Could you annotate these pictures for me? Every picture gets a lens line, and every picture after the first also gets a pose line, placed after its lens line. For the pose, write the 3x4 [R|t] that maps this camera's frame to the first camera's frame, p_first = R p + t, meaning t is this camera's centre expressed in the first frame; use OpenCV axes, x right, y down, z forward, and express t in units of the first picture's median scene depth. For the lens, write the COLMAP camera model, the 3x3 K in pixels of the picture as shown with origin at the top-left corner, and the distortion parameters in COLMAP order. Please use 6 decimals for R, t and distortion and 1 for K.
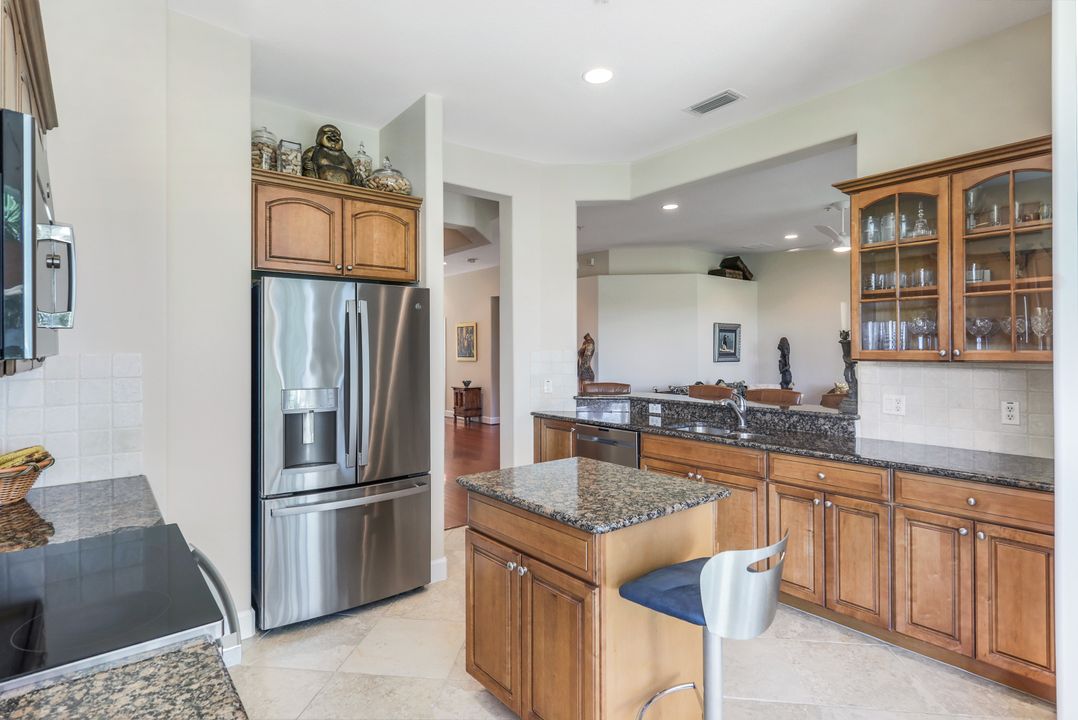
lens RADIAL K [[545.5, 0, 541.8], [0, 545.5, 345.0], [0, 0, 1]] dist [0.000585, -0.000677]
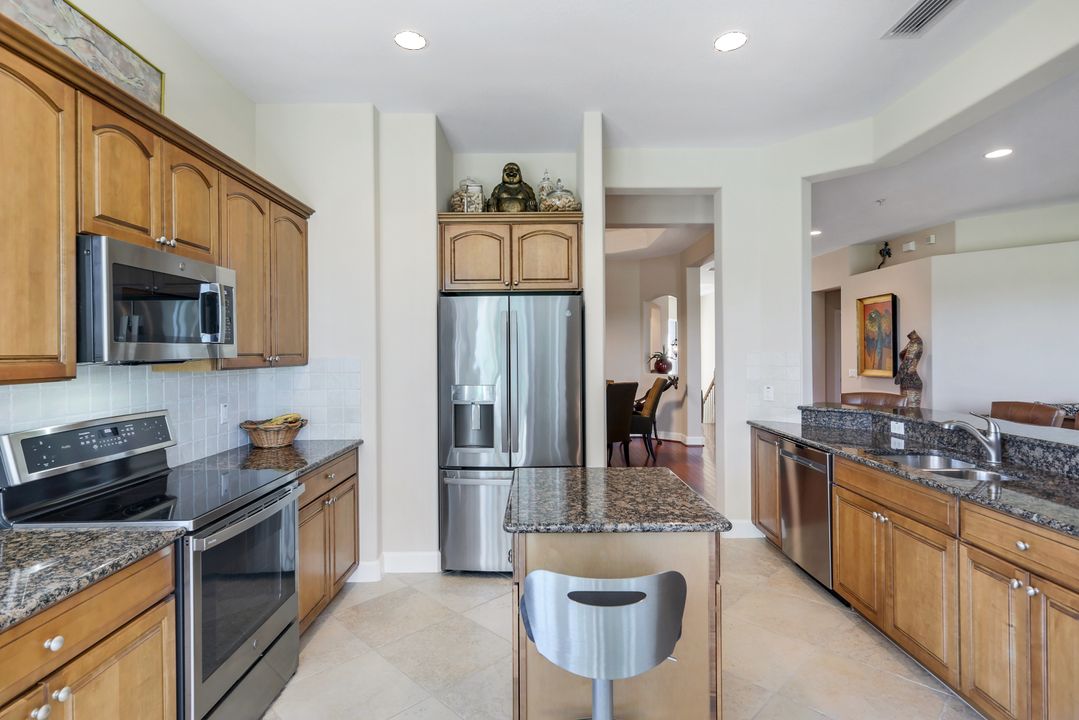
lens RADIAL K [[543.0, 0, 549.4], [0, 543.0, 352.9], [0, 0, 1]] dist [0.004272, -0.000772]
pose [[0.786777, -0.001974, -0.617234, 0.414736], [0.009023, 0.999925, 0.008305, -0.001218], [0.617171, -0.012103, 0.786736, 0.124457]]
